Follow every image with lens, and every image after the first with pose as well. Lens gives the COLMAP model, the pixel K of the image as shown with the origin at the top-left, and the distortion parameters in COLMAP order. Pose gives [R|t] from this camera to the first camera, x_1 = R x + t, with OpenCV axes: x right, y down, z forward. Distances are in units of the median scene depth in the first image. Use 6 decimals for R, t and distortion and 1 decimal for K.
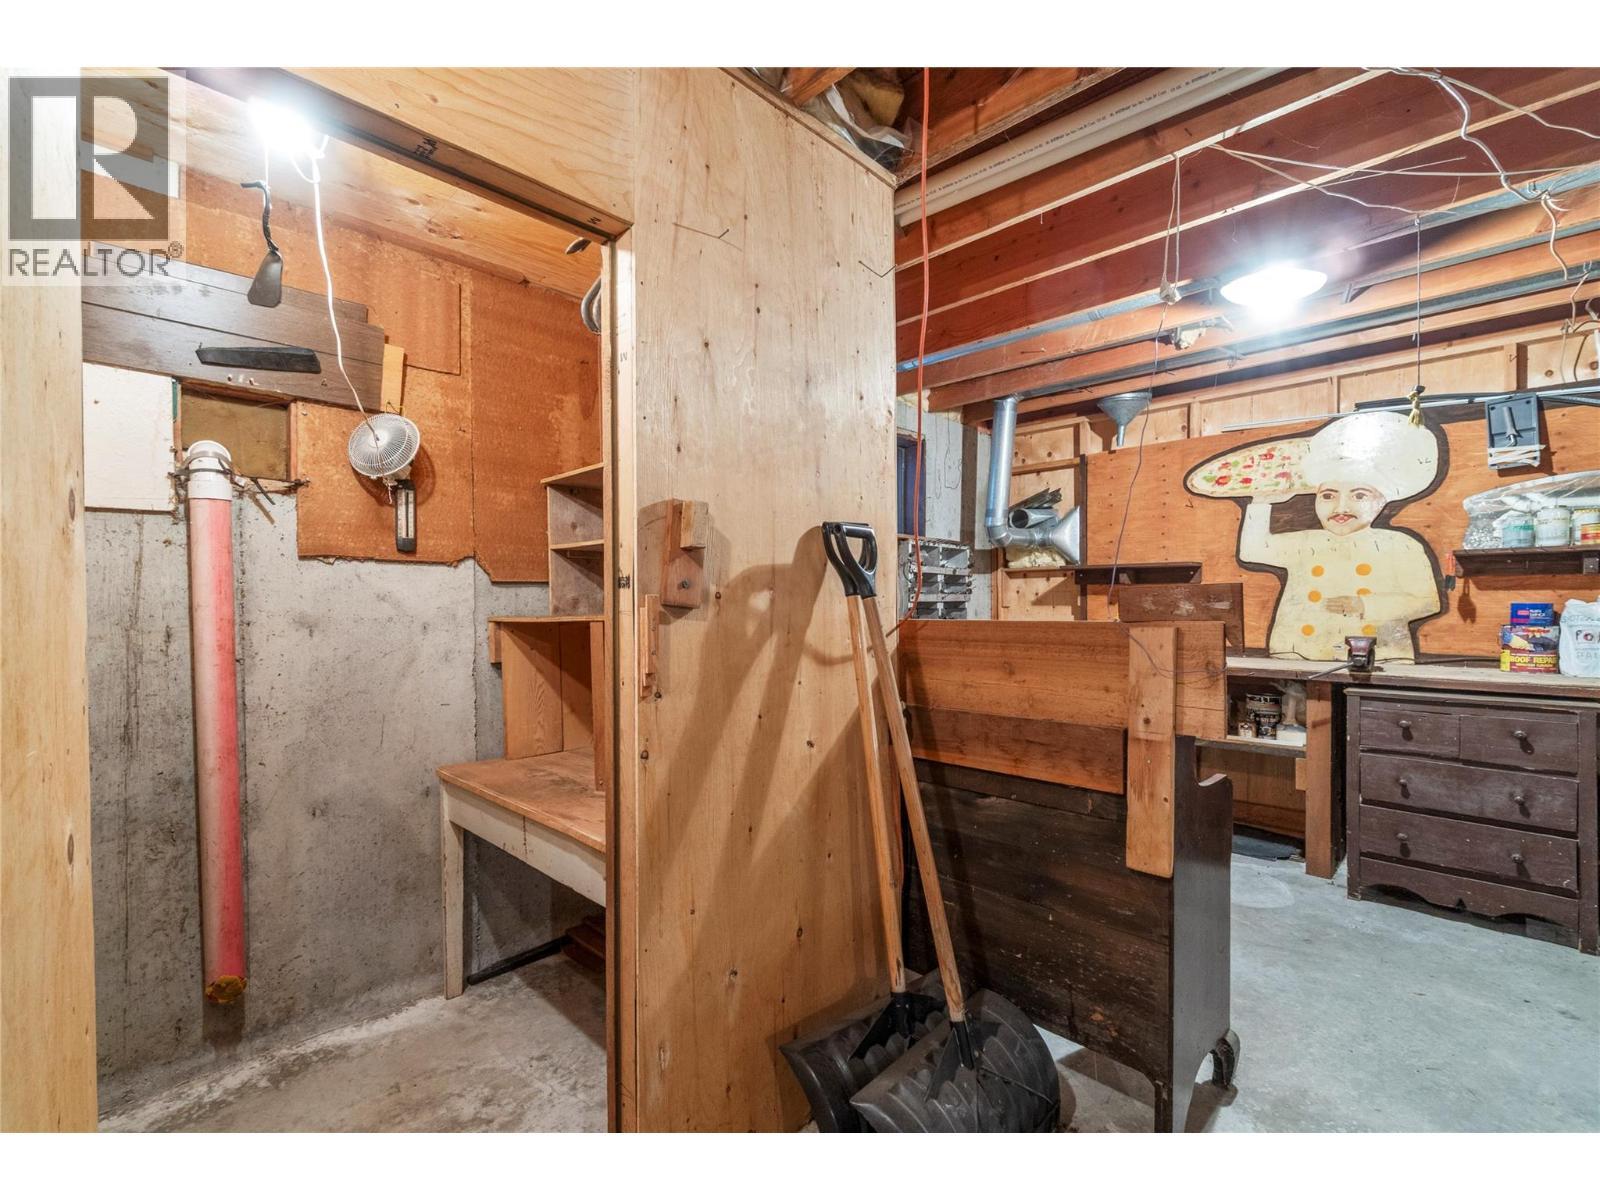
lens RADIAL K [[698.7, 0, 795.9], [0, 698.7, 602.9], [0, 0, 1]] dist [0.002336, -0.000702]
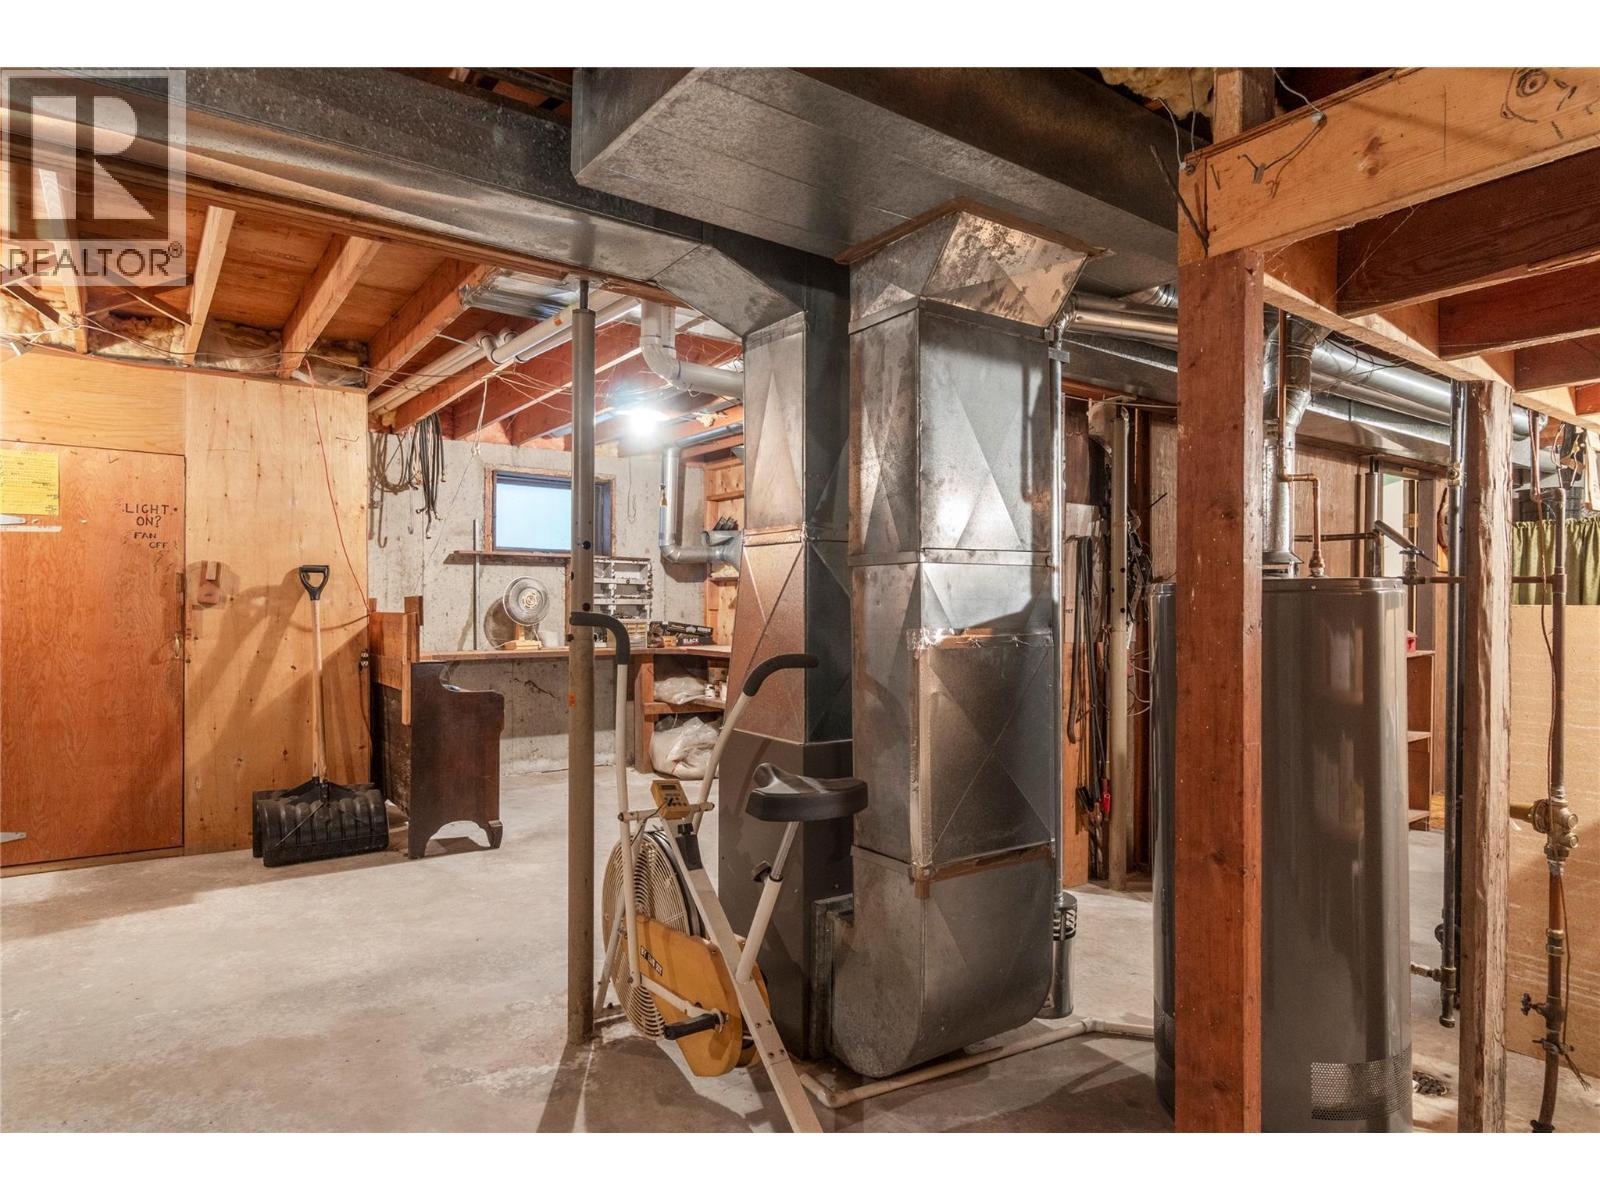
lens RADIAL K [[928.6, 0, 802.5], [0, 928.6, 600.9], [0, 0, 1]] dist [0.008169, 0.002186]
pose [[0.988105, 0.017179, -0.152818, 2.106674], [-0.017529, 0.999846, -0.000940, -0.032185], [0.152778, 0.003608, 0.988254, -1.692880]]
